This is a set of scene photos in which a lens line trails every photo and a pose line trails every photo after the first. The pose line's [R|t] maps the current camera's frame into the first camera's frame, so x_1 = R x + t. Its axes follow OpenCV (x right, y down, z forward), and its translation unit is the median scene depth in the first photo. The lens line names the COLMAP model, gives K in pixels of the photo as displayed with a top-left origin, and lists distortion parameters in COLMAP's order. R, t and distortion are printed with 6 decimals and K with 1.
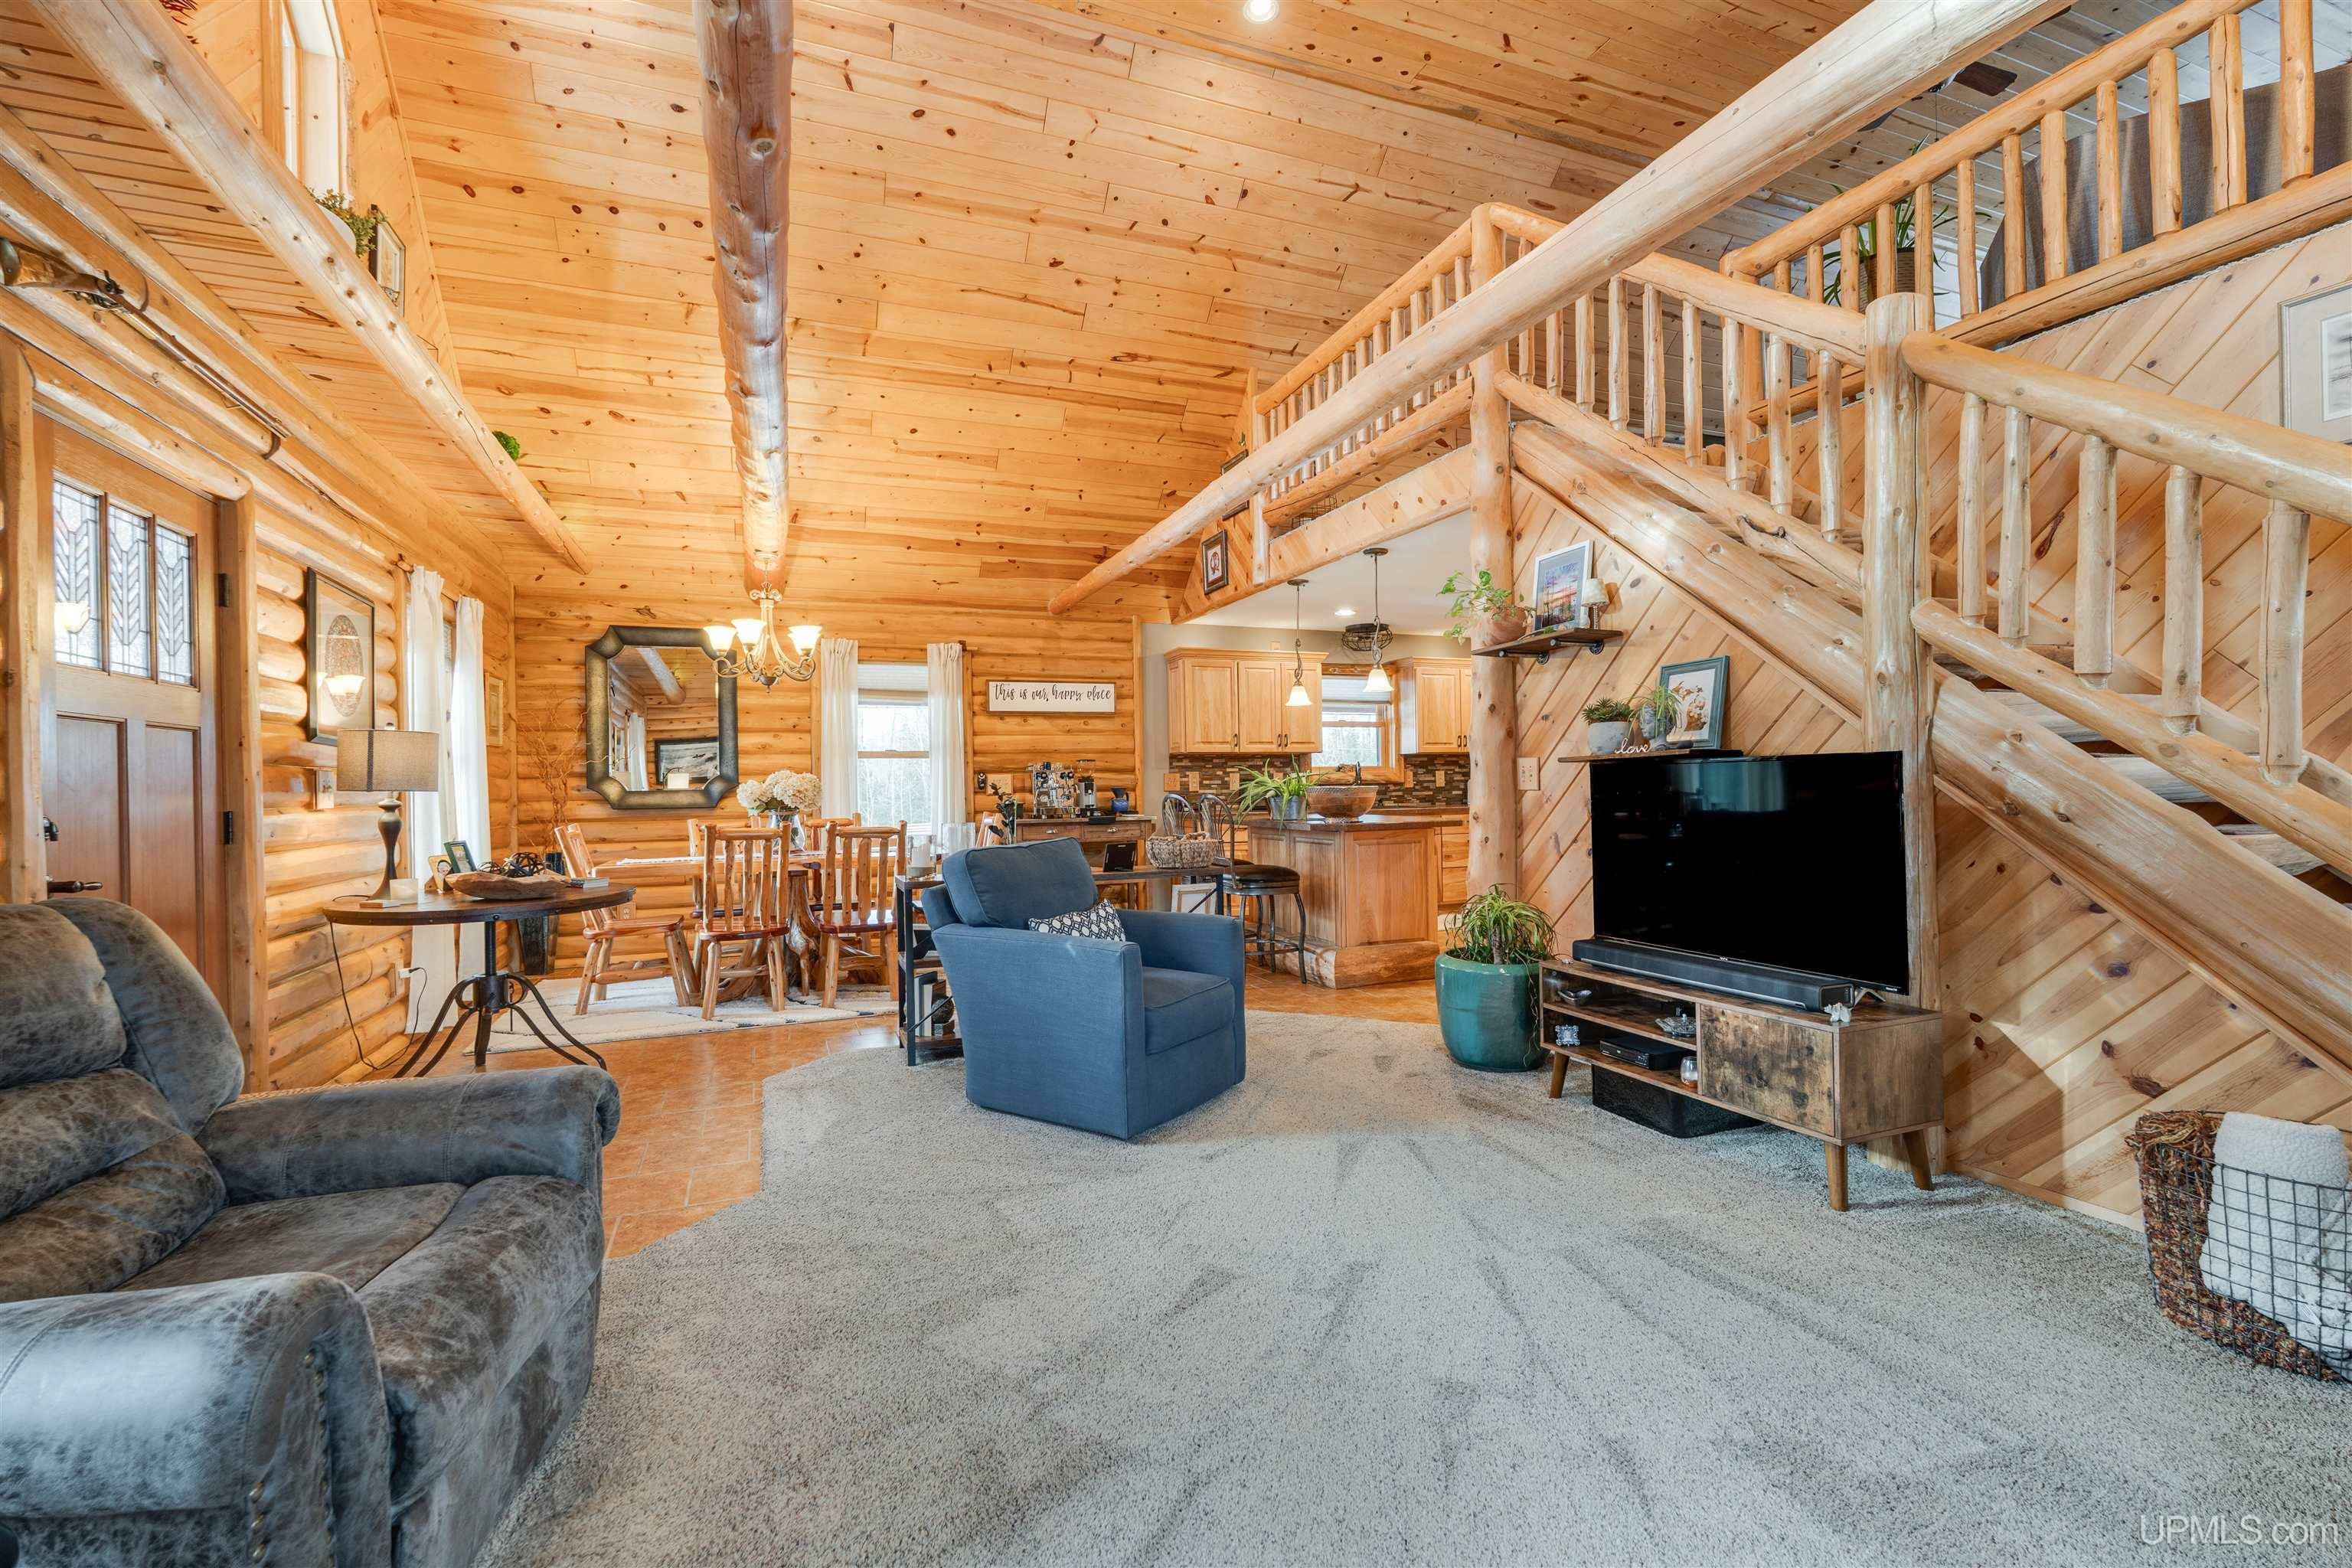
lens RADIAL K [[1024.6, 0, 1167.6], [0, 1024.6, 779.0], [0, 0, 1]] dist [-0.006861, 0.000890]
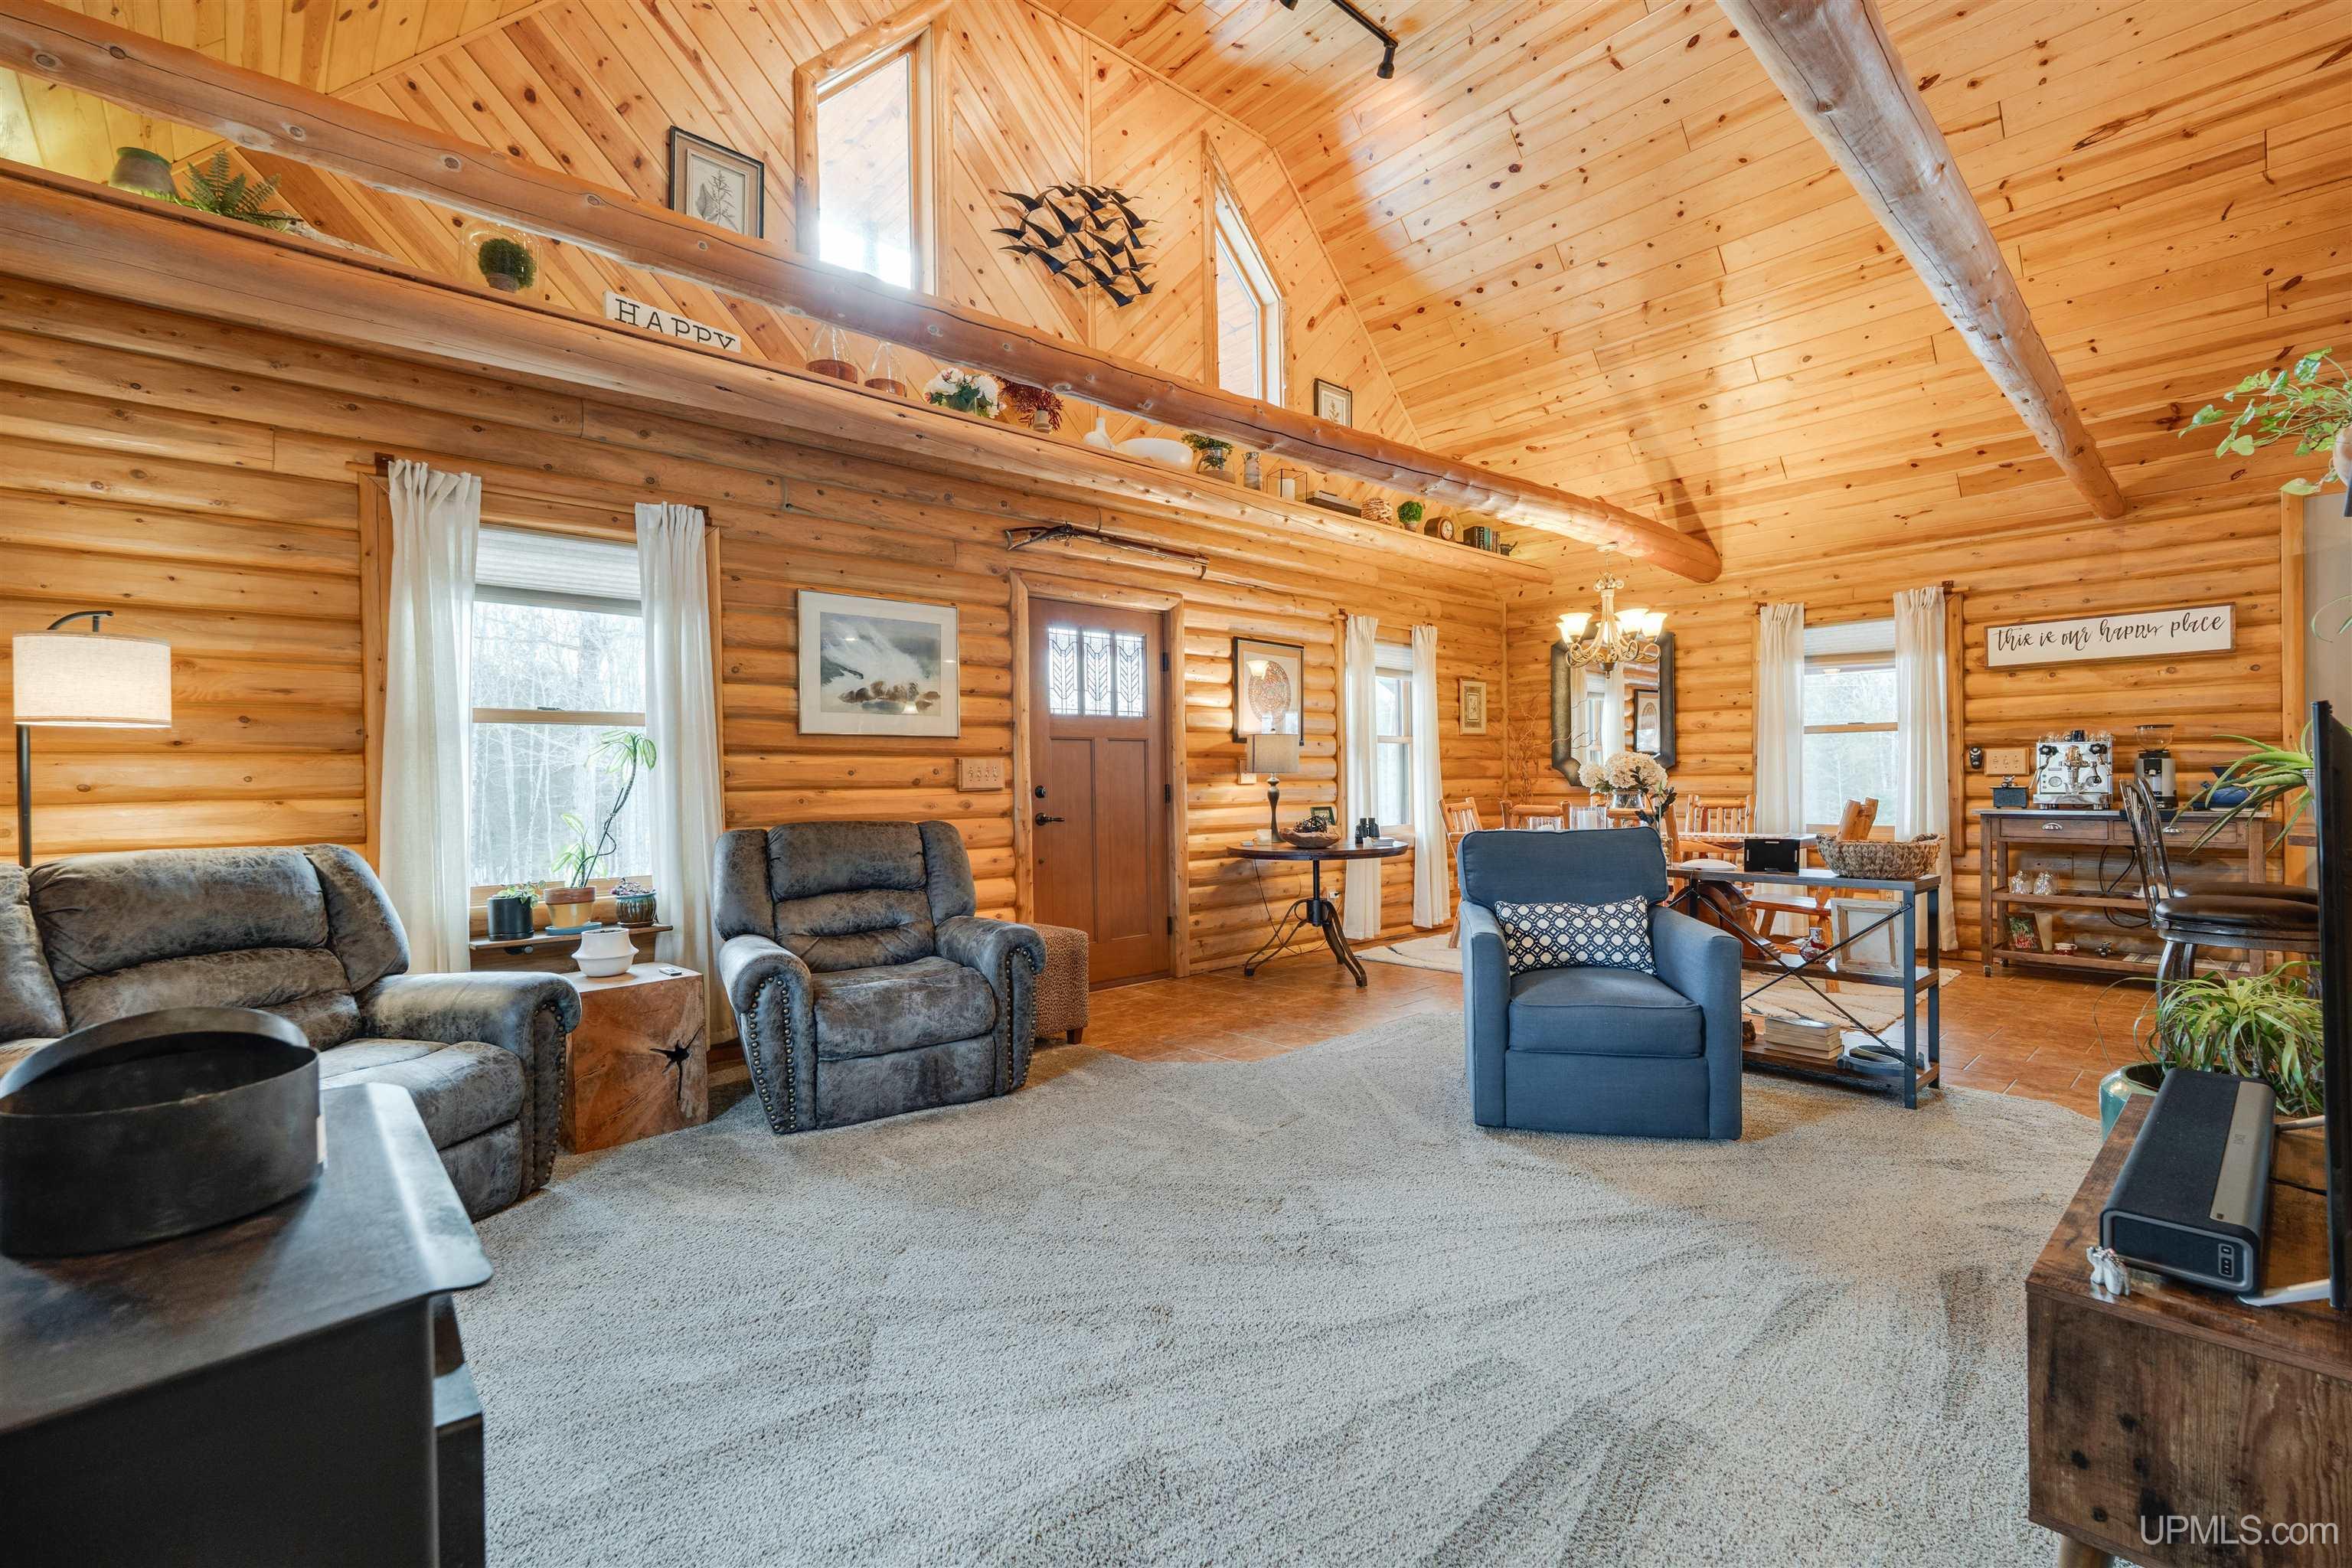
lens RADIAL K [[1024.6, 0, 1175.0], [0, 1024.6, 785.3], [0, 0, 1]] dist [-0.006861, 0.000890]
pose [[0.357618, 0.017527, -0.933703, 0.345077], [0.014148, 0.999607, 0.024182, -0.004708], [0.933761, -0.021858, 0.357230, 0.161221]]
